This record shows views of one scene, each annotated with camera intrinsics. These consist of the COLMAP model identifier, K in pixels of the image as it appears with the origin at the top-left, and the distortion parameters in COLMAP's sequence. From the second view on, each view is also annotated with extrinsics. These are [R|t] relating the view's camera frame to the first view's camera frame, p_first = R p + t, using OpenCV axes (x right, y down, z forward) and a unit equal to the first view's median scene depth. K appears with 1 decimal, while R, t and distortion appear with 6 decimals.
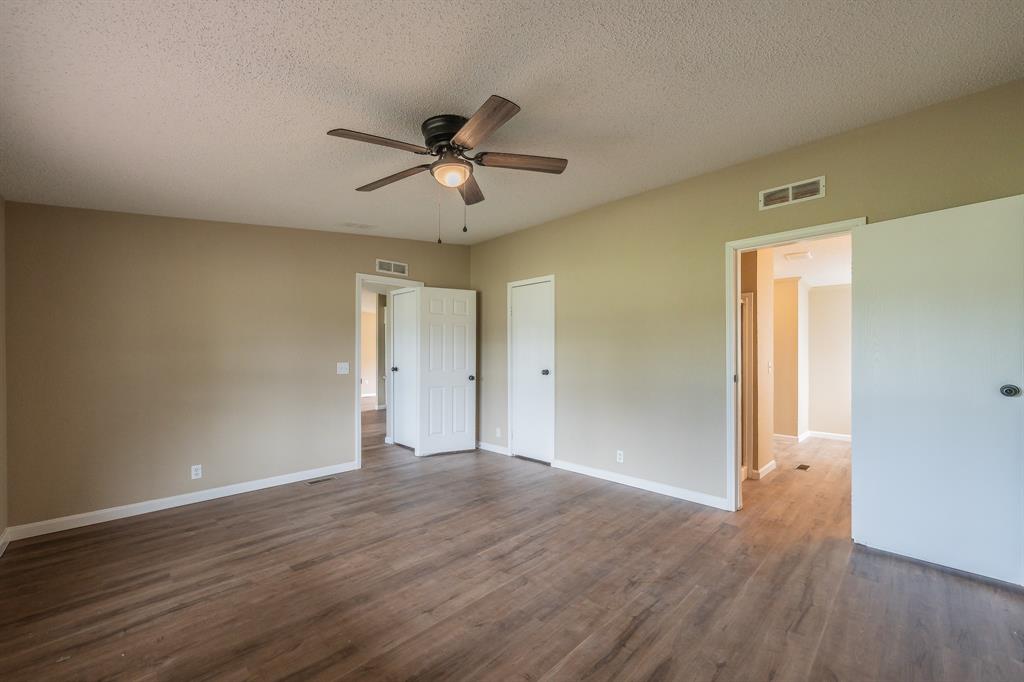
lens RADIAL K [[405.2, 0, 505.4], [0, 405.2, 352.6], [0, 0, 1]] dist [0.000280, -0.000050]
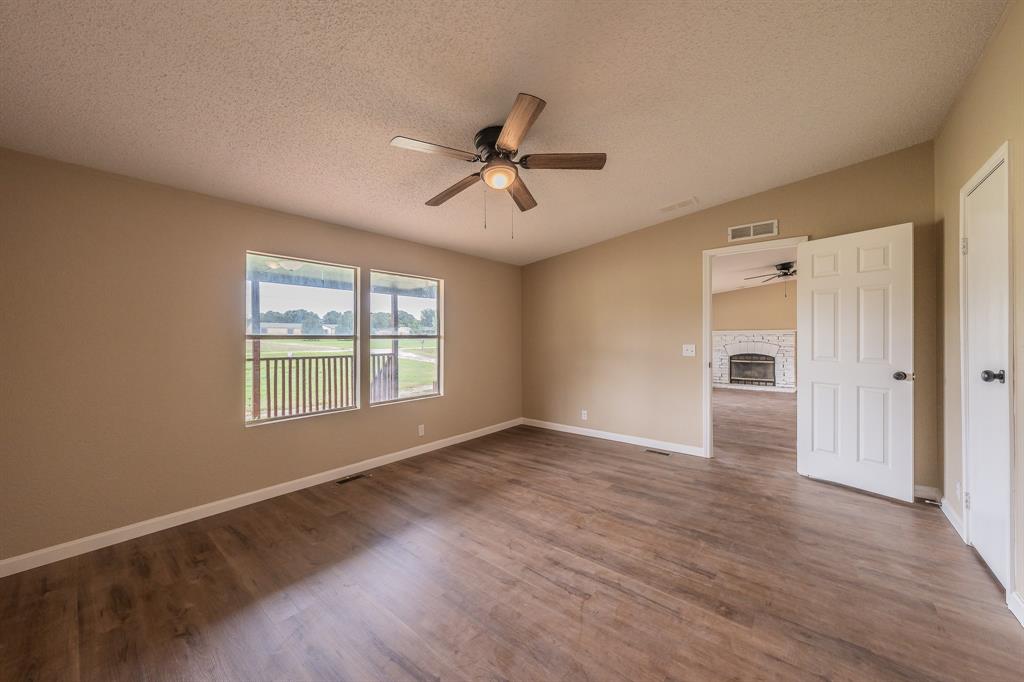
lens RADIAL K [[369.1, 0, 515.6], [0, 369.1, 338.6], [0, 0, 1]] dist [0.000794, 0.000010]
pose [[0.107425, 0.003015, -0.994209, 0.695422], [0.008140, 0.999959, 0.003912, 0.003952], [0.994180, -0.008513, 0.107396, 0.729613]]
